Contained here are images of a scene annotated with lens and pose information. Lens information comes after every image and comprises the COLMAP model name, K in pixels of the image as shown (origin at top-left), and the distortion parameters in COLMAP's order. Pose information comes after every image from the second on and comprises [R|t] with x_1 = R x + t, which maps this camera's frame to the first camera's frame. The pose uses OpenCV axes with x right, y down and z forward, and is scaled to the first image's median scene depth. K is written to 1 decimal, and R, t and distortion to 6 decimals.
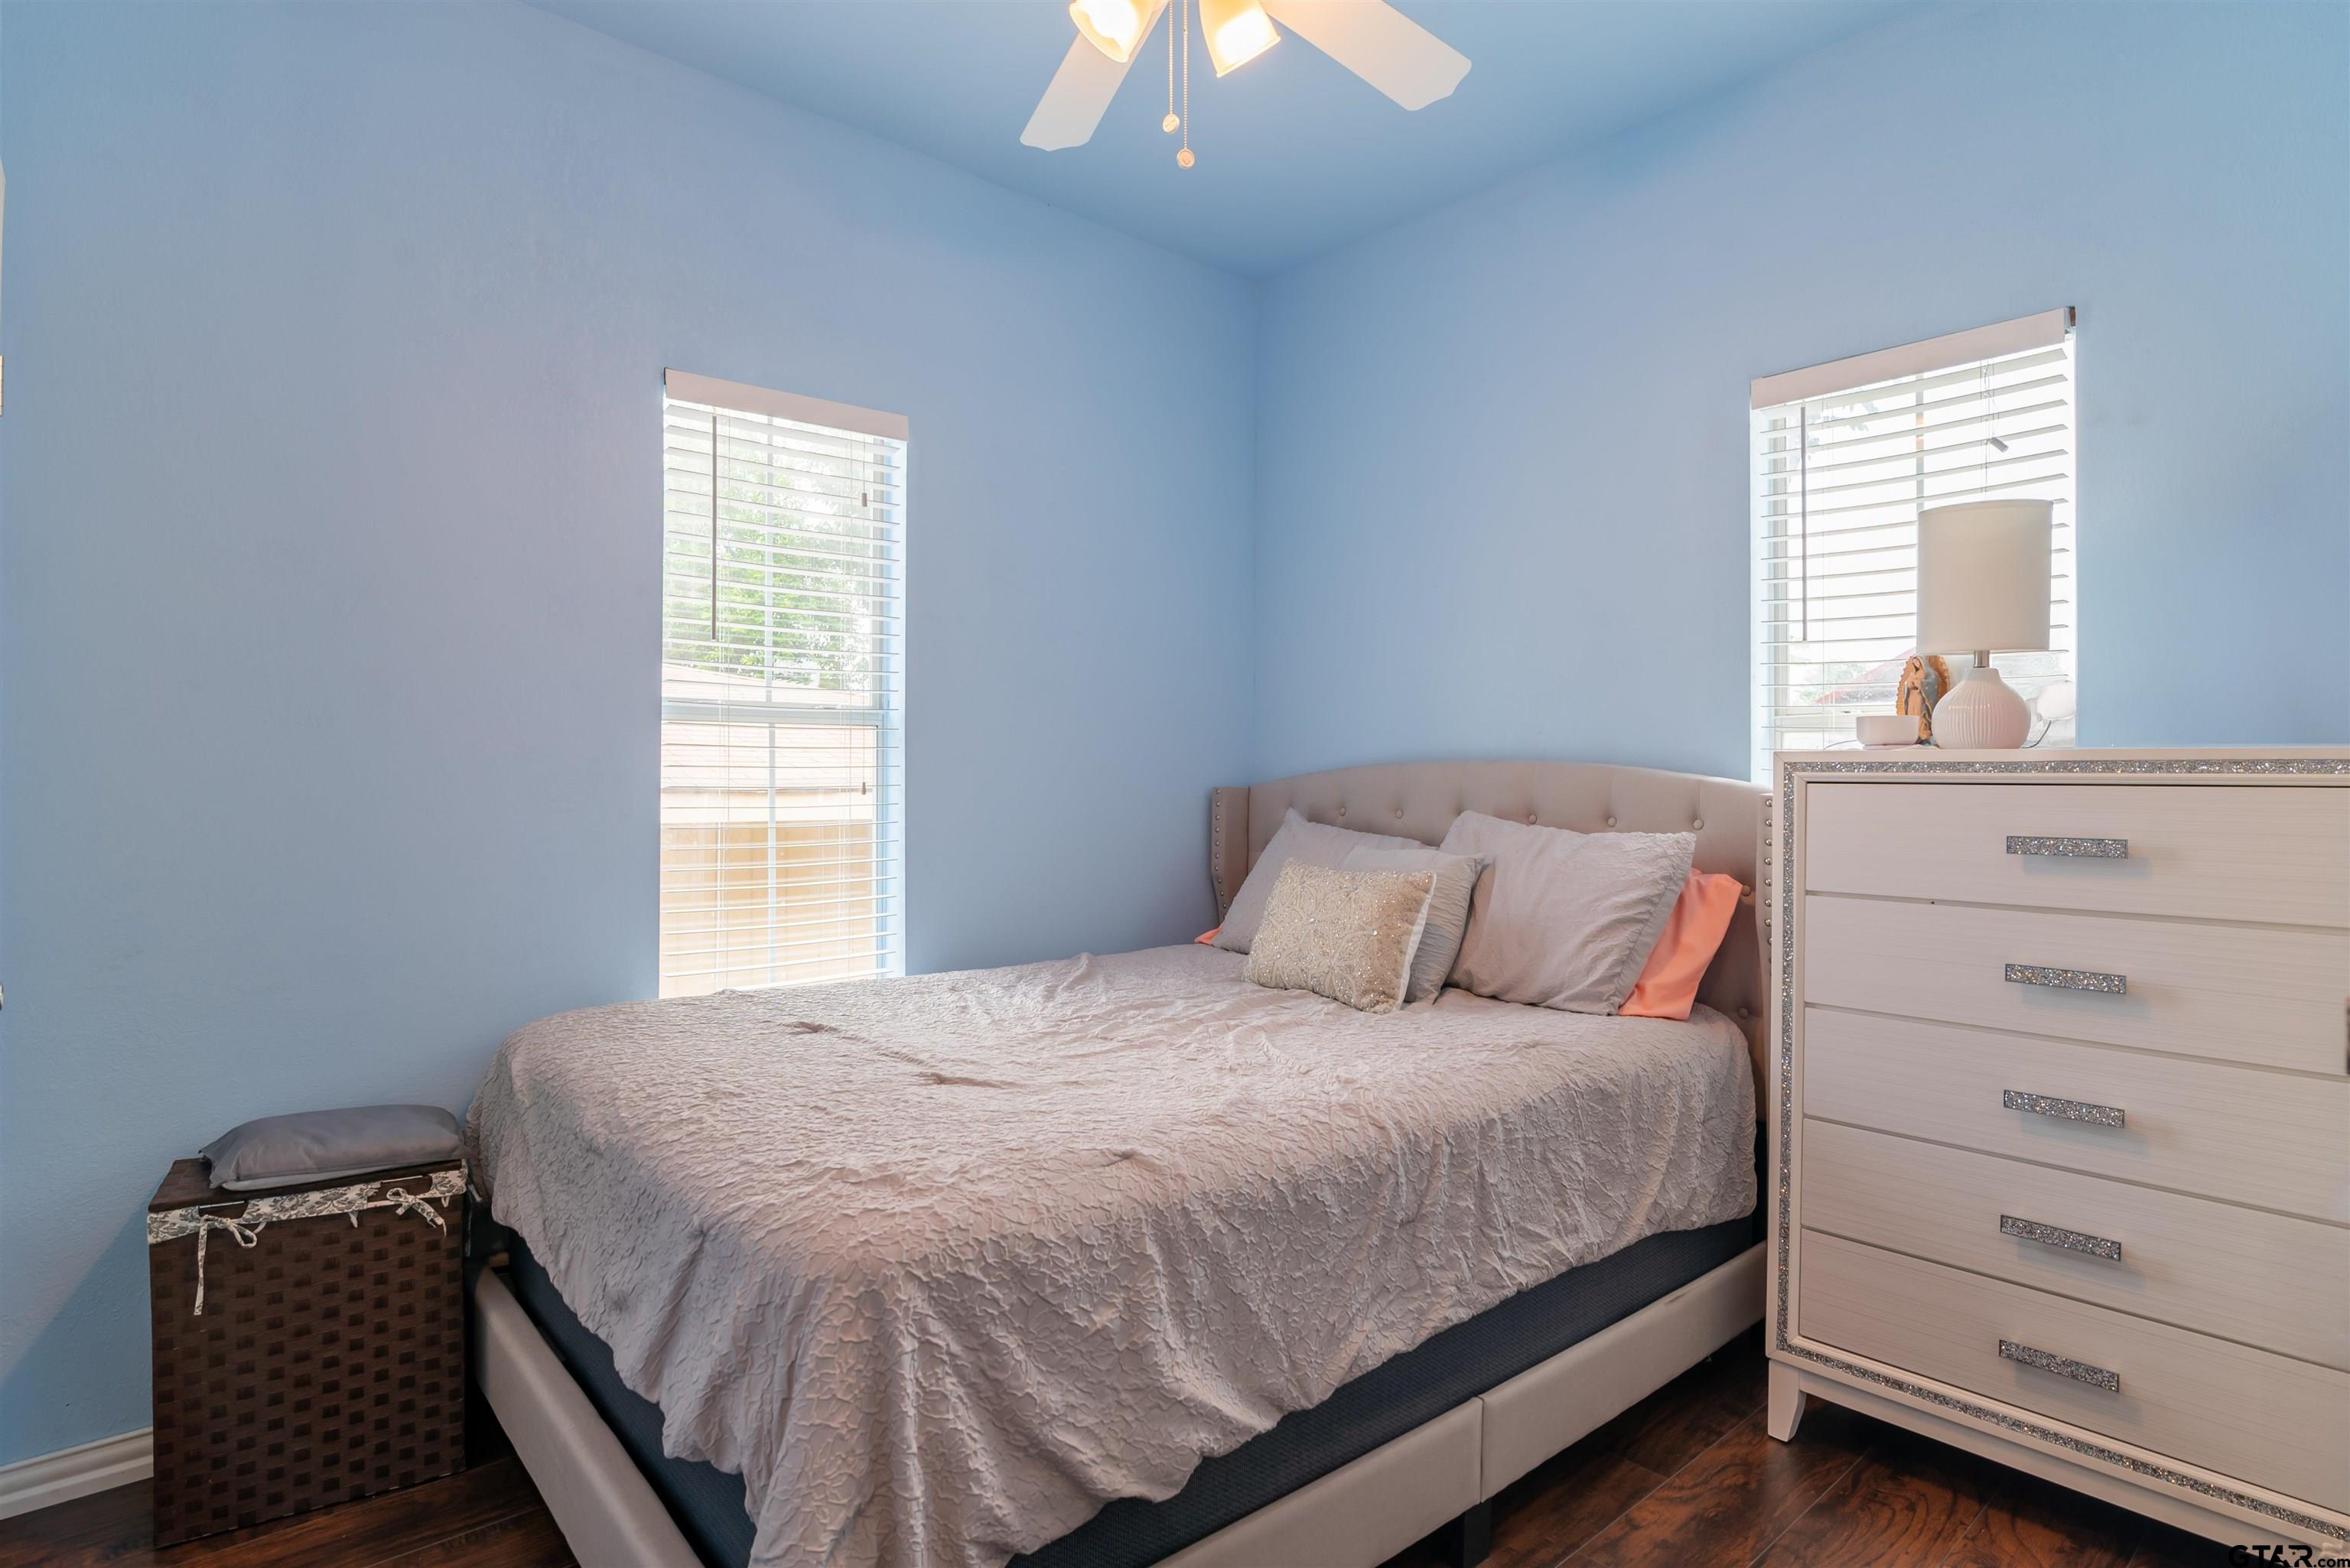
lens RADIAL K [[1280.2, 0, 1178.6], [0, 1280.2, 779.8], [0, 0, 1]] dist [0.001341, 0.001073]
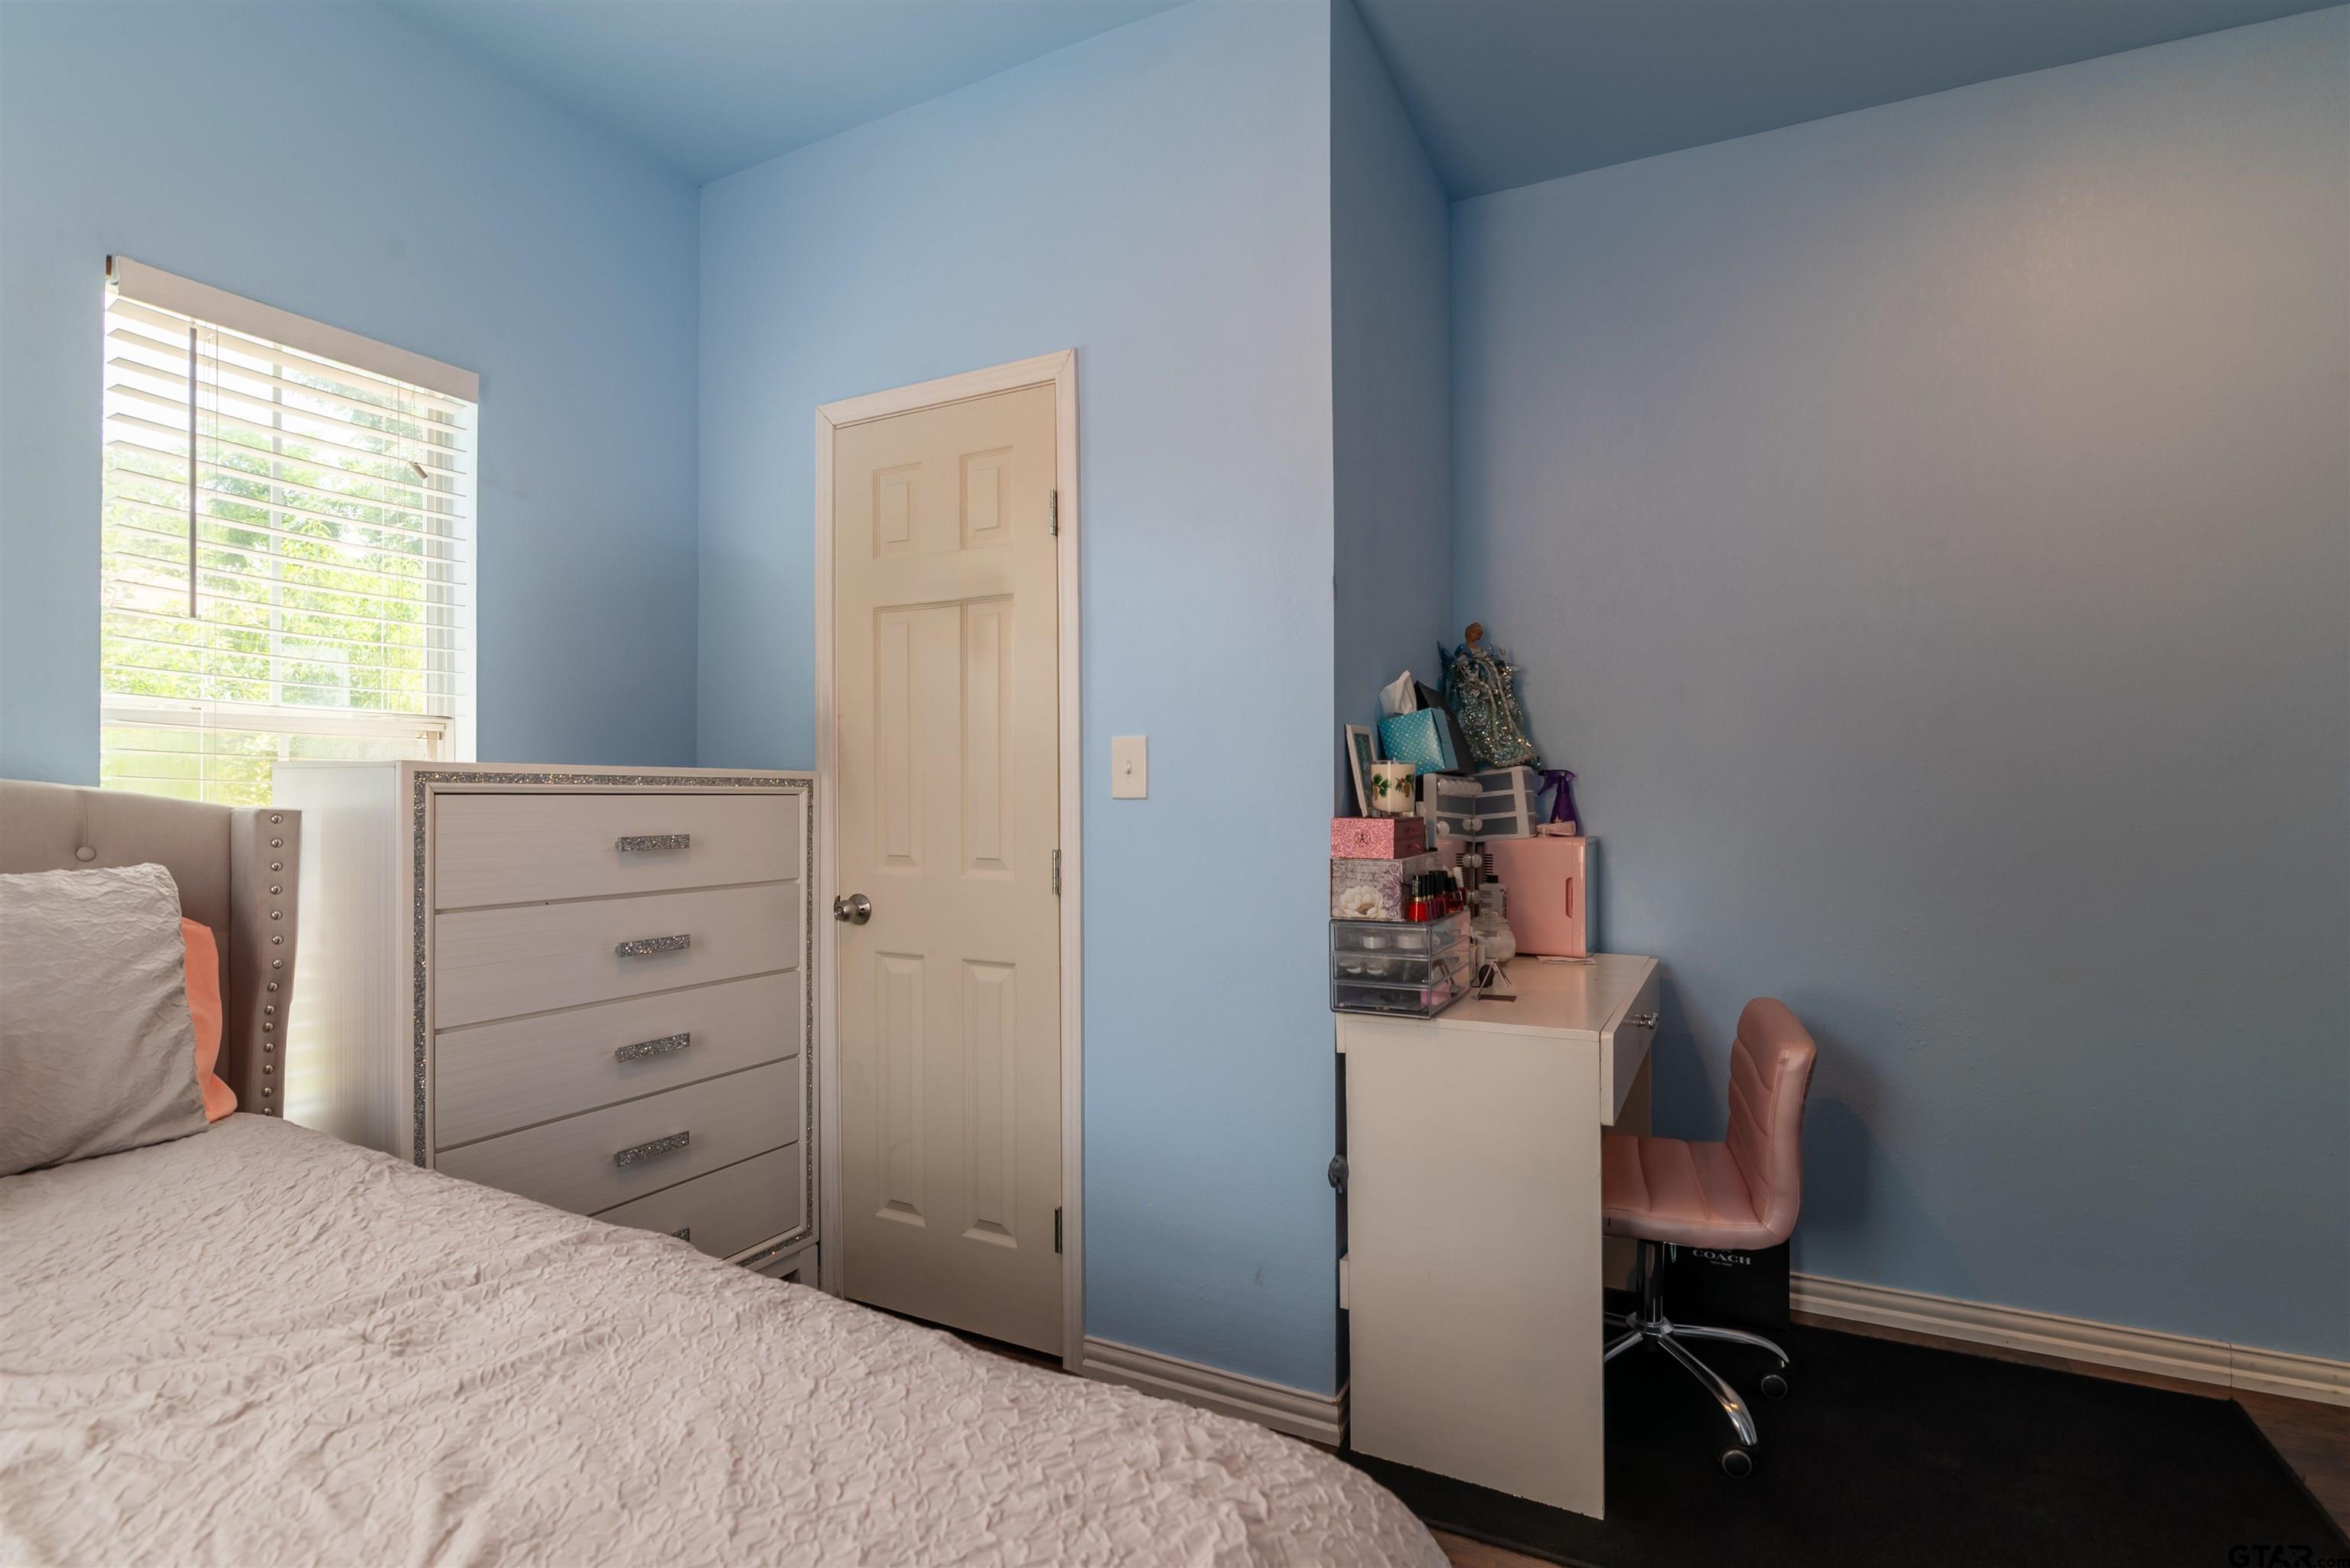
lens RADIAL K [[1117.0, 0, 1183.9], [0, 1117.0, 791.8], [0, 0, 1]] dist [0.004381, 0.000343]
pose [[-0.381285, -0.006462, 0.924435, -0.464456], [-0.006597, 0.999969, 0.004269, -0.005970], [-0.924434, -0.004471, -0.381316, 0.801484]]
